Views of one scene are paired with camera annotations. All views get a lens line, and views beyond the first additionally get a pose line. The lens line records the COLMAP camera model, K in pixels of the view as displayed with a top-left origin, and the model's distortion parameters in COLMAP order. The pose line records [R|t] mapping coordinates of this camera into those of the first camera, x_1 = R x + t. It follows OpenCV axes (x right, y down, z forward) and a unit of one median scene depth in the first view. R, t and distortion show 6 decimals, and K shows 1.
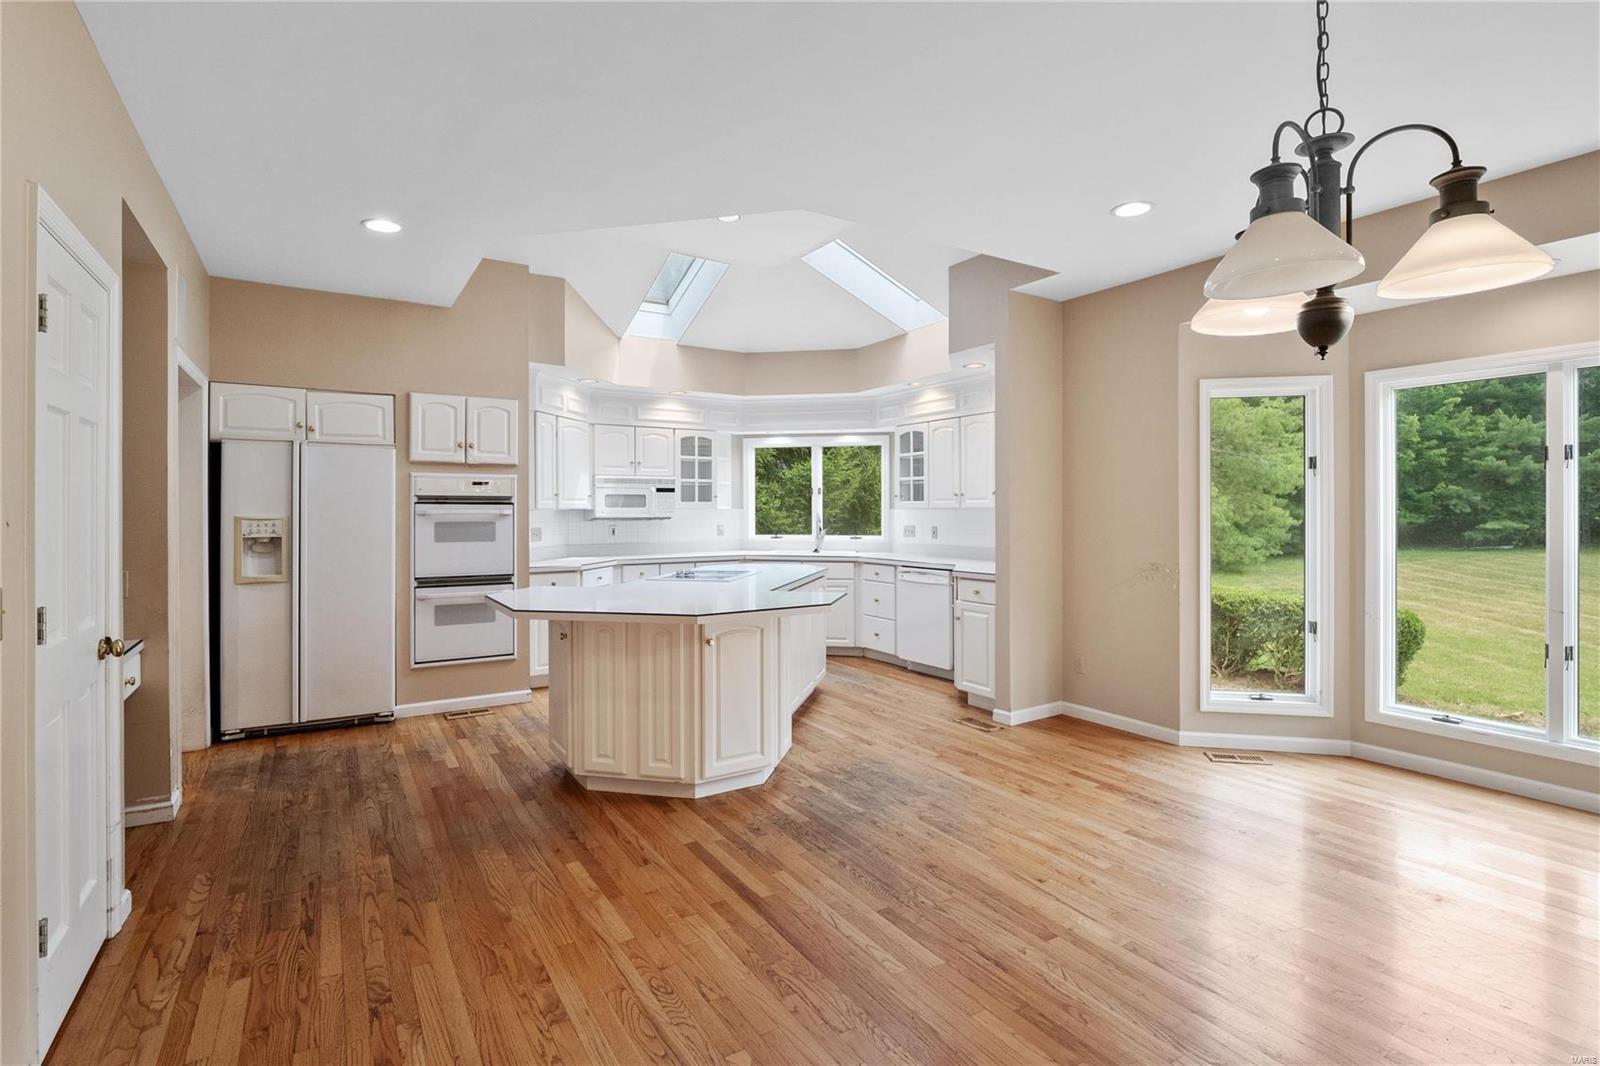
lens RADIAL K [[752.0, 0, 798.4], [0, 752.0, 512.0], [0, 0, 1]] dist [-0.021496, 0.003188]
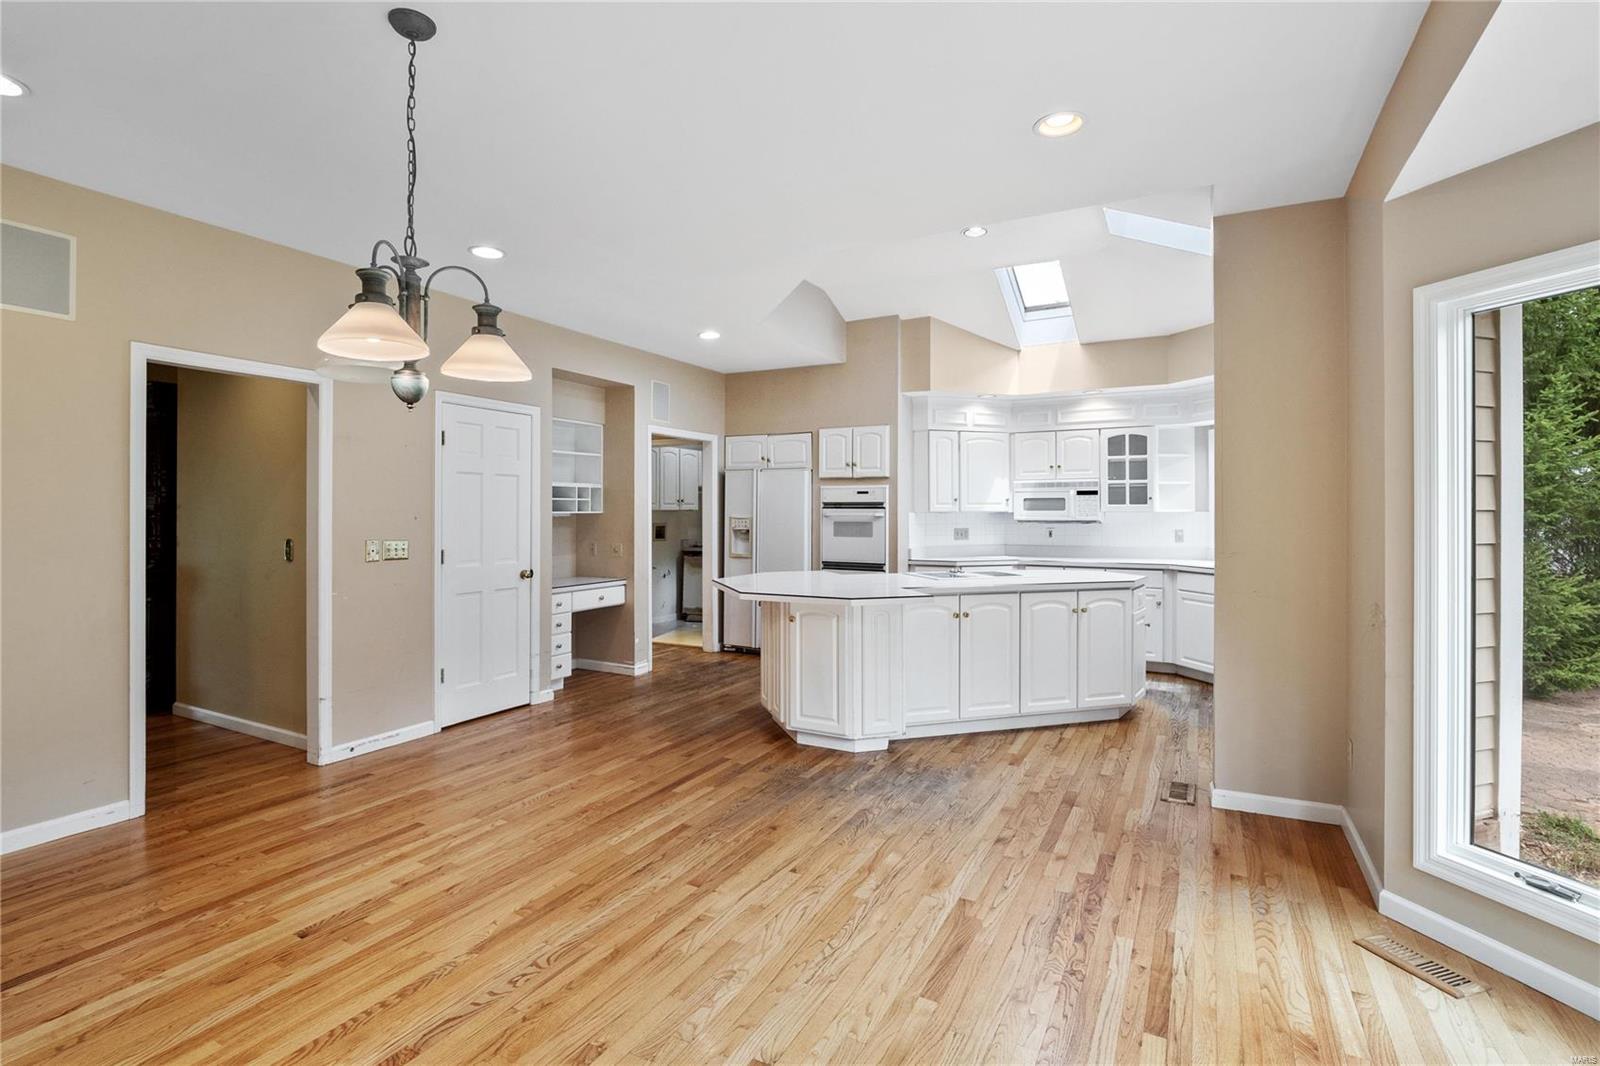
lens RADIAL K [[752.0, 0, 809.0], [0, 752.0, 514.7], [0, 0, 1]] dist [-0.021496, 0.003188]
pose [[0.506507, 0.005322, -0.862219, 0.642768], [-0.002886, 0.999986, 0.004477, -0.004930], [0.862231, 0.000220, 0.506515, 0.253550]]
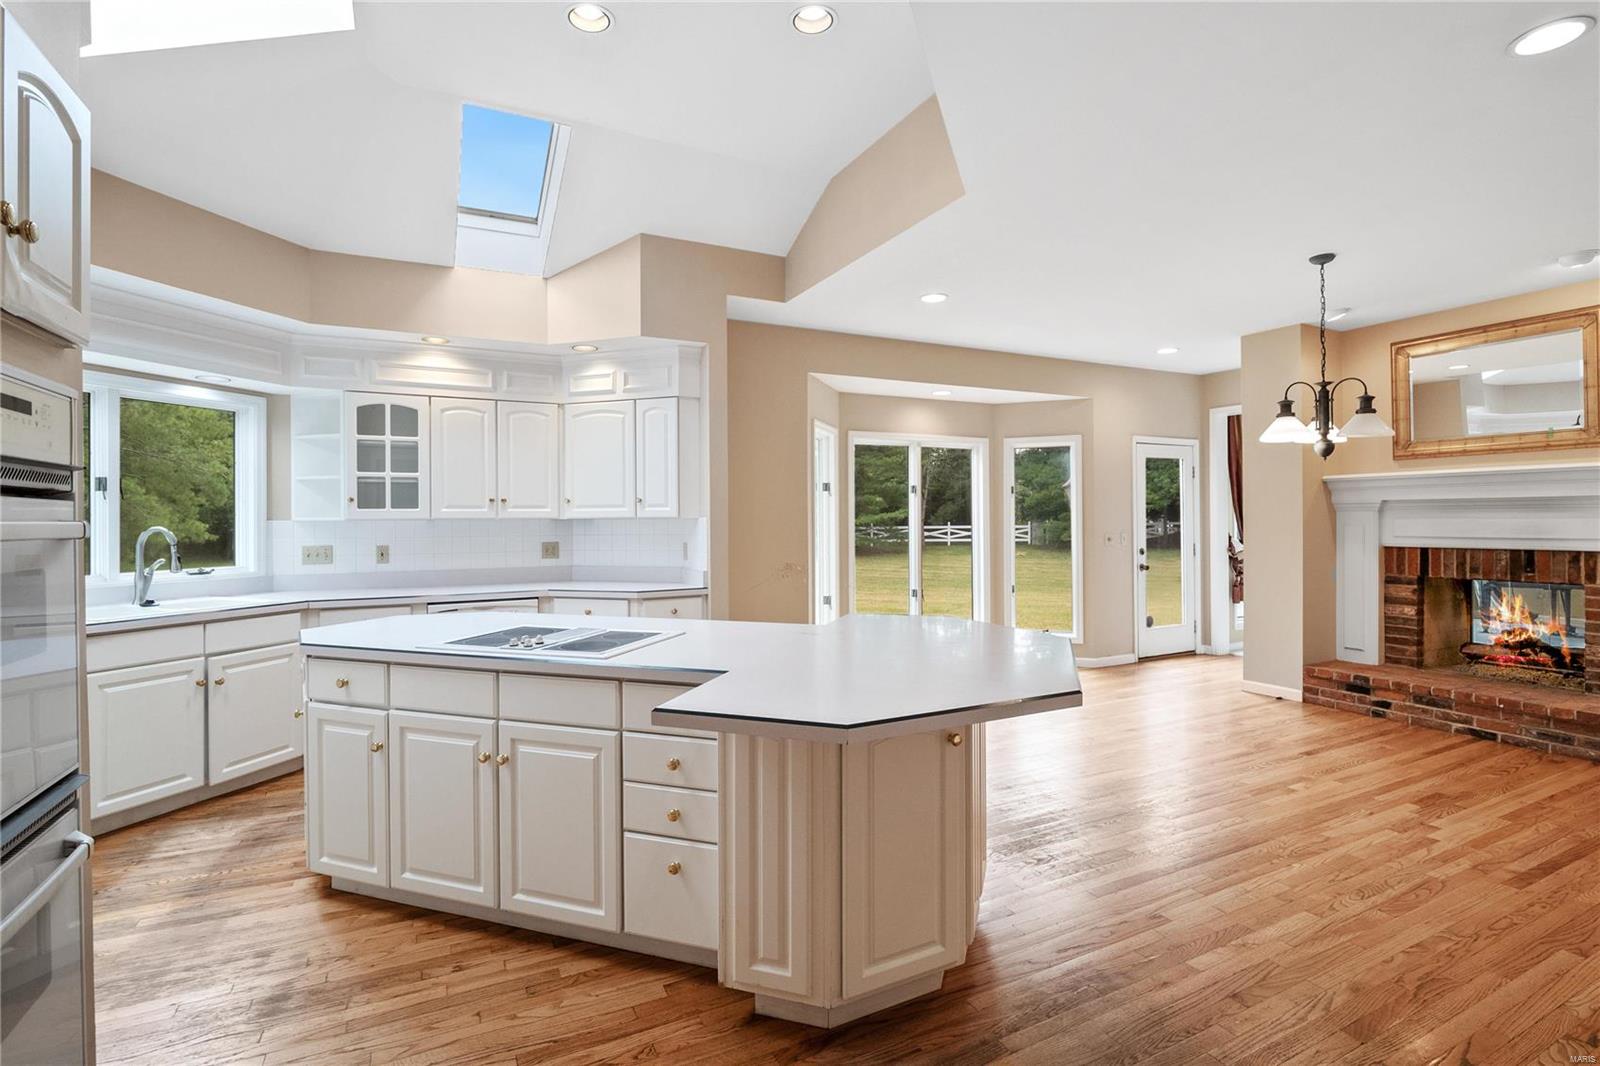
lens RADIAL K [[752.0, 0, 792.1], [0, 752.0, 523.2], [0, 0, 1]] dist [-0.021496, 0.003188]
pose [[0.101146, -0.005386, 0.994857, -0.611426], [0.007331, 0.999962, 0.004668, -0.002039], [-0.994845, 0.006821, 0.101182, 0.733015]]
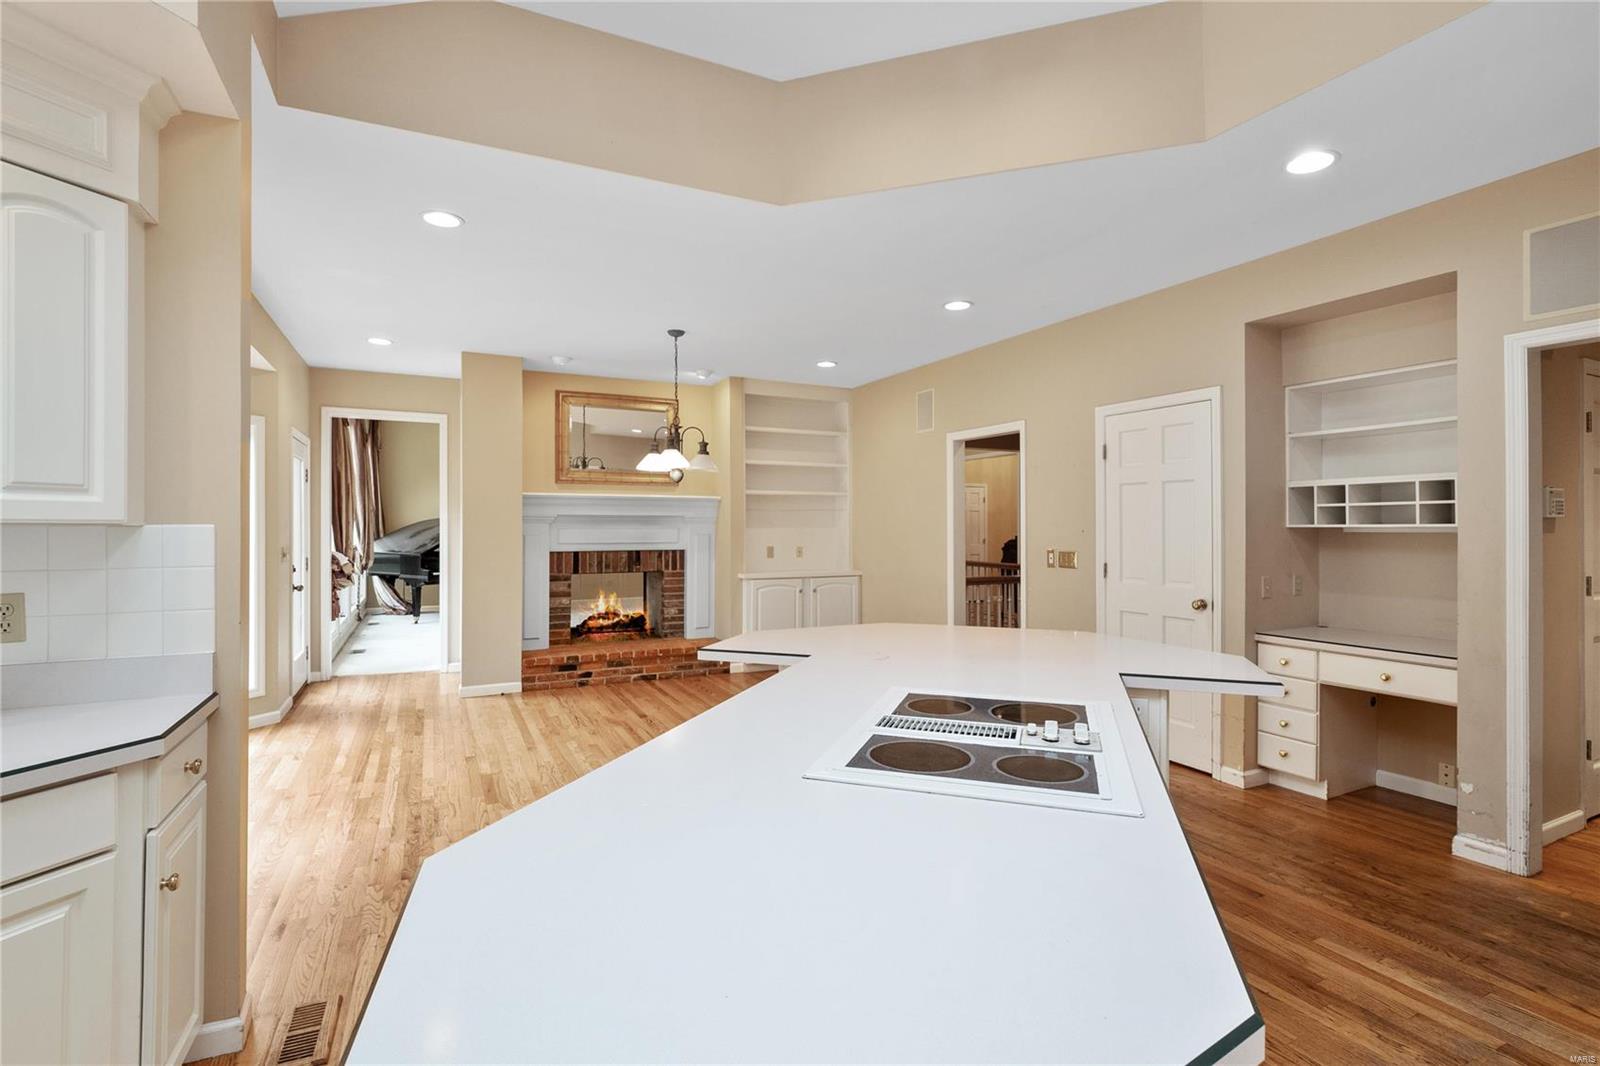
lens RADIAL K [[752.0, 0, 800.3], [0, 752.0, 510.9], [0, 0, 1]] dist [-0.021496, 0.003188]
pose [[-0.994662, 0.003716, 0.103116, -0.073383], [0.001649, 0.999796, -0.020127, -0.002412], [-0.103170, -0.019849, -0.994466, 1.256957]]
